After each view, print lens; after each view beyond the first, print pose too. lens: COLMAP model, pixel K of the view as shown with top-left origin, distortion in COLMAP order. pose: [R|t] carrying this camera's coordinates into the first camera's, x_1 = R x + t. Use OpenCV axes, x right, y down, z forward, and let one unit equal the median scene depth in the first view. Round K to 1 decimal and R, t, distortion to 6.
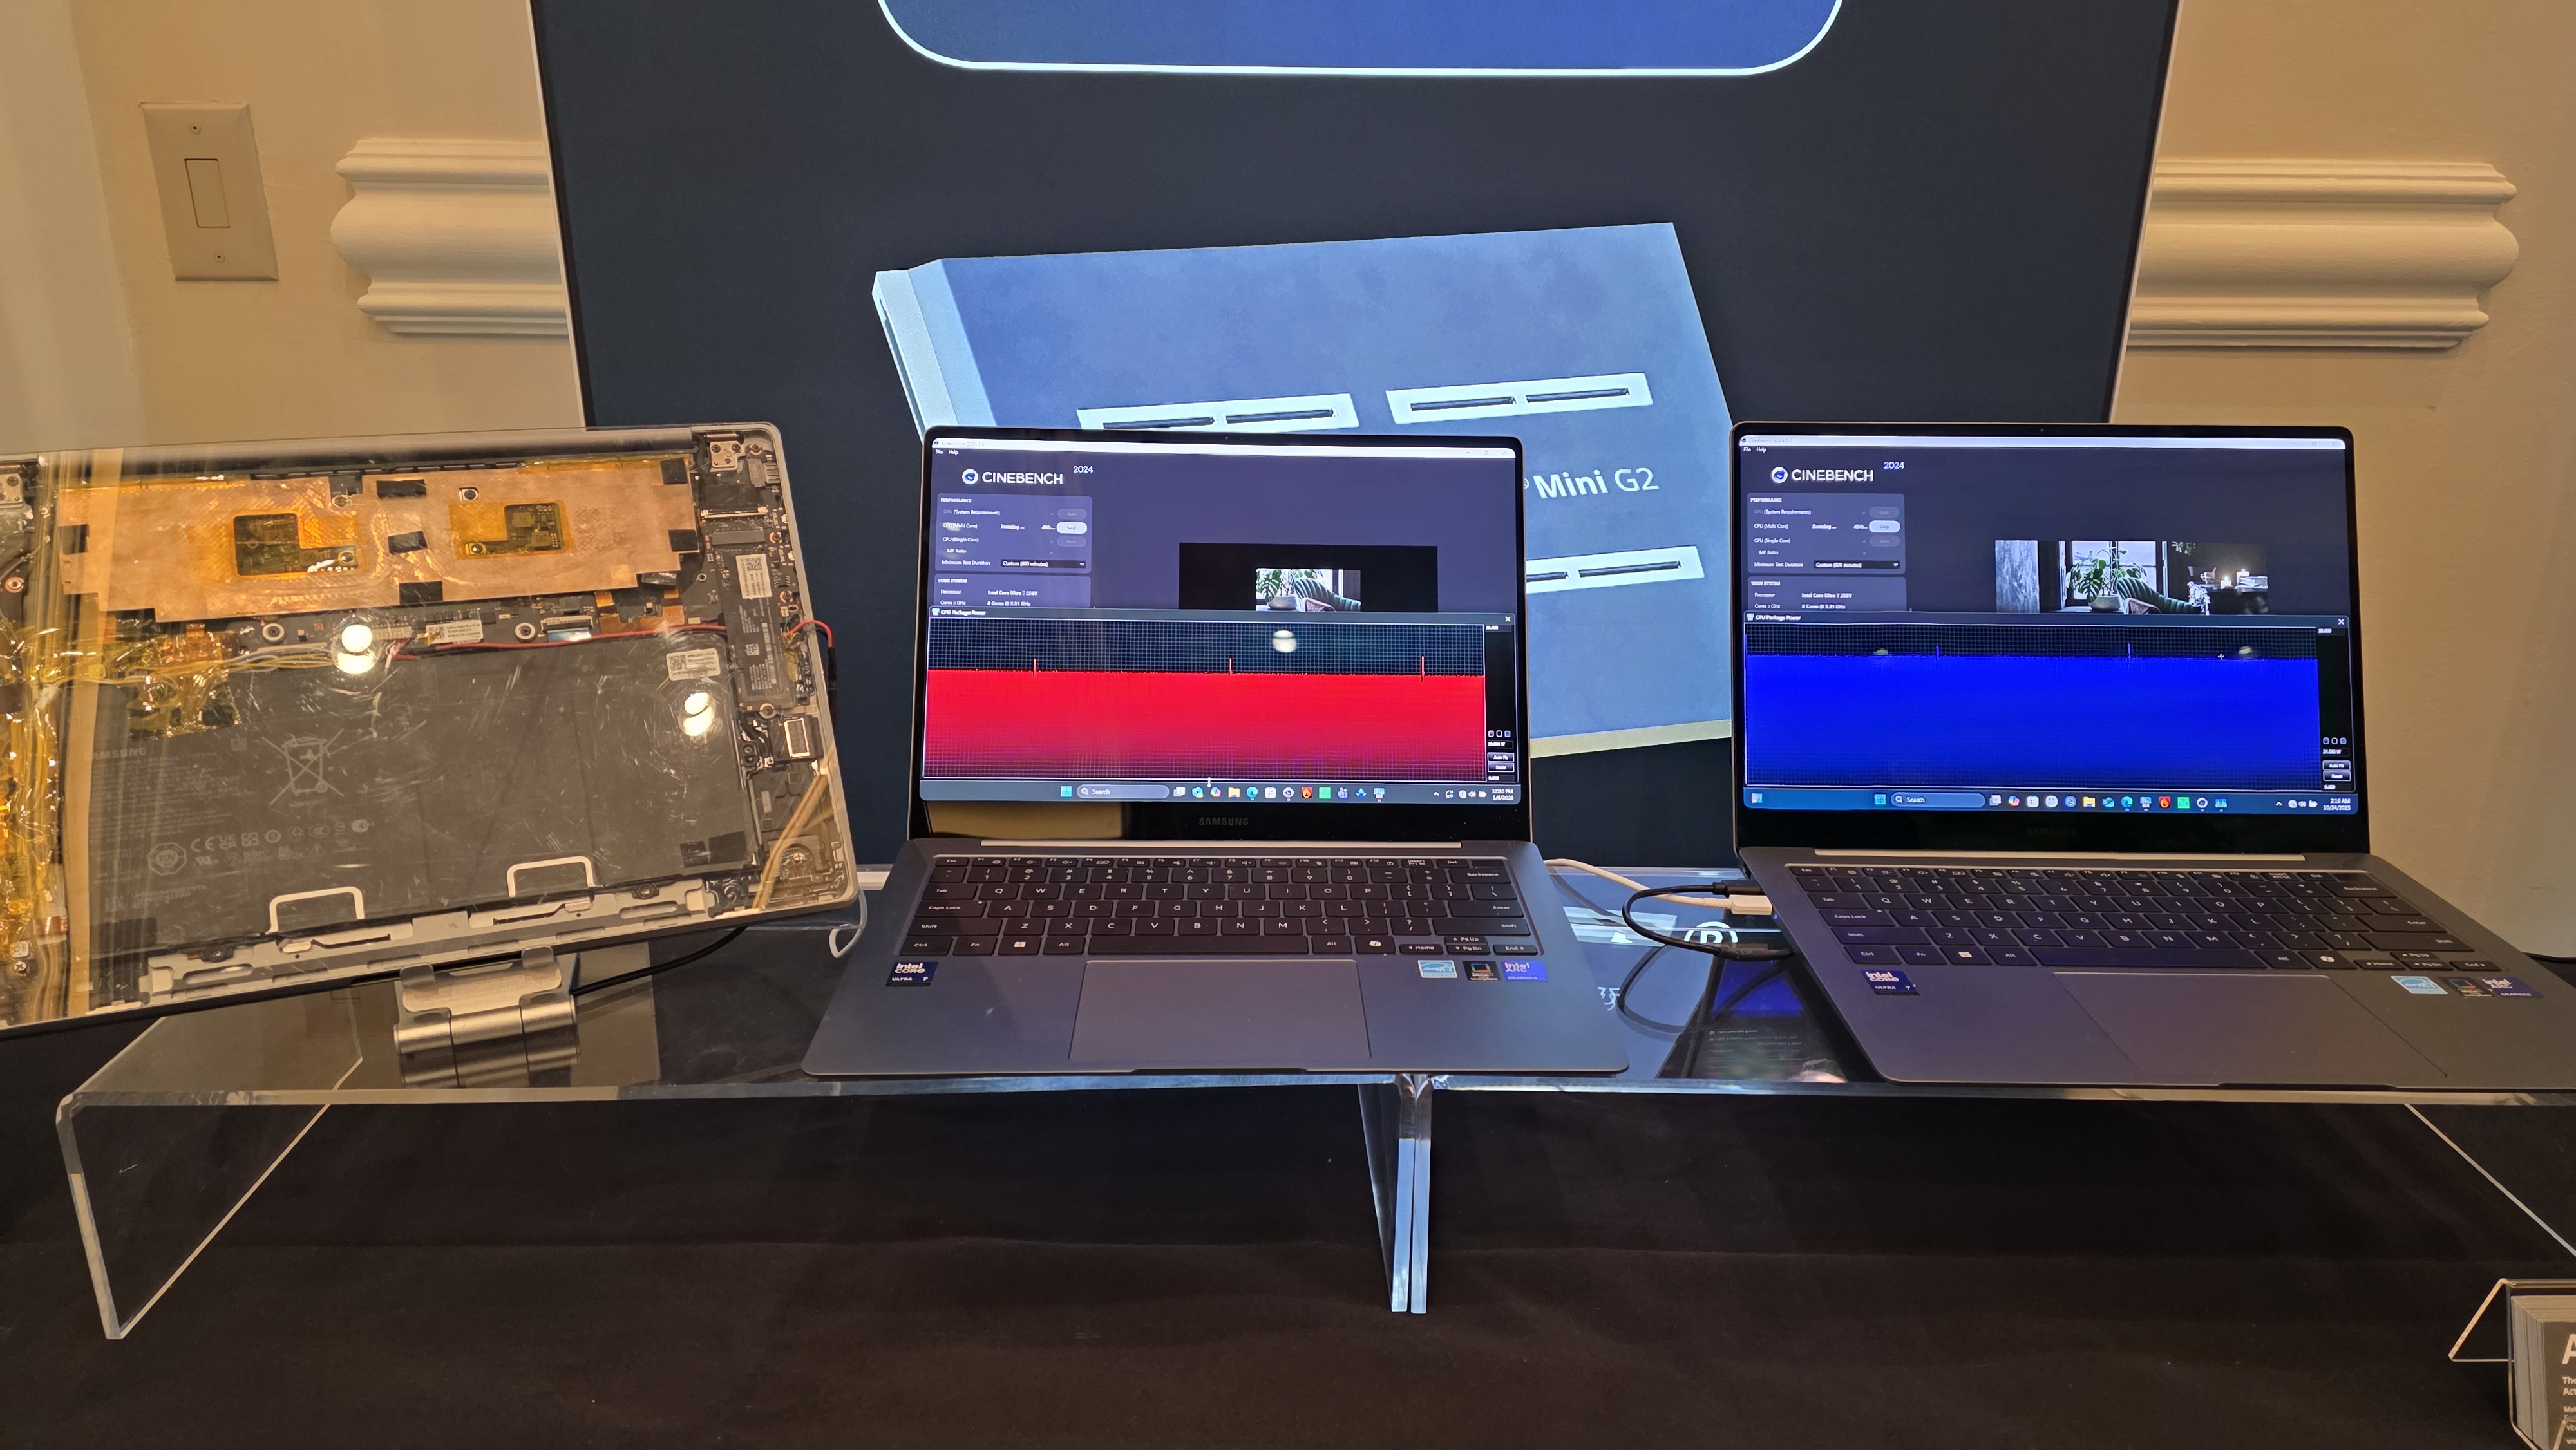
lens RADIAL K [[1716.7, 0, 1288.0], [0, 1716.7, 725.0], [0, 0, 1]] dist [0.080074, -0.097467]
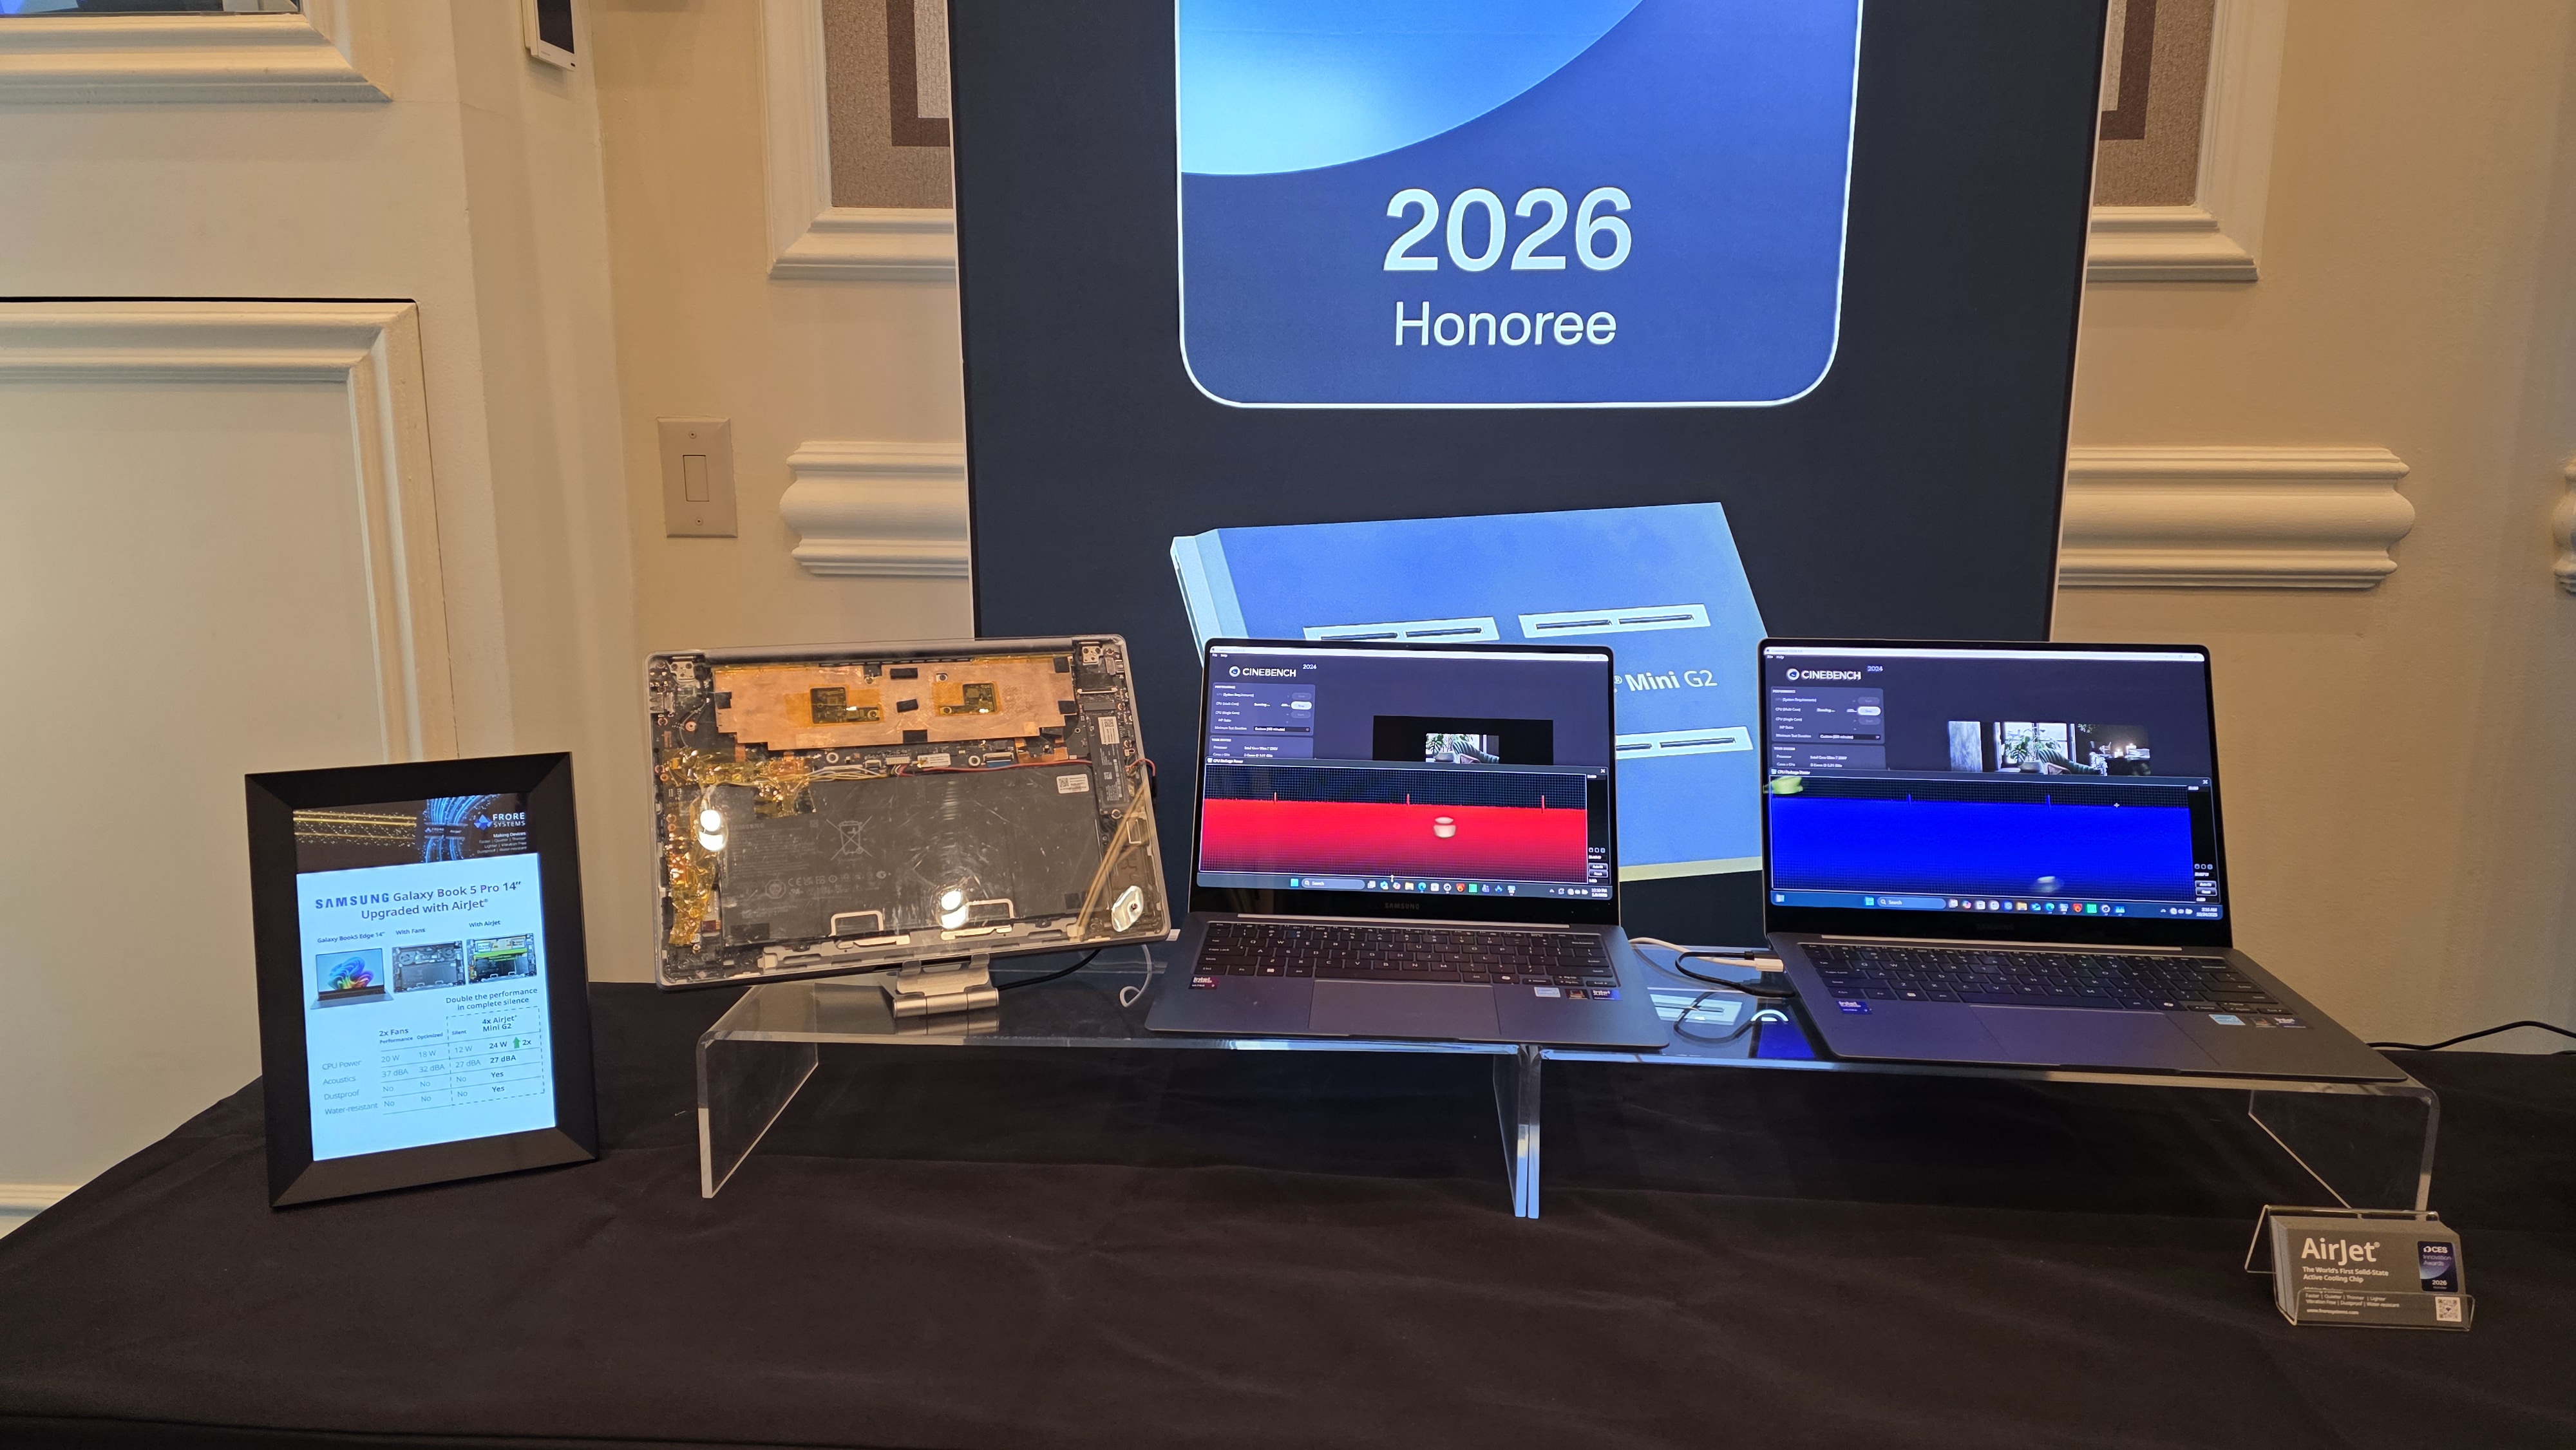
lens RADIAL K [[1760.5, 0, 1255.2], [0, 1760.5, 718.8], [0, 0, 1]] dist [0.114989, -0.185927]
pose [[0.994410, 0.011296, -0.104979, -0.006429], [-0.025014, 0.991160, -0.130289, 0.097514], [0.102580, 0.132187, 0.985903, -0.508773]]
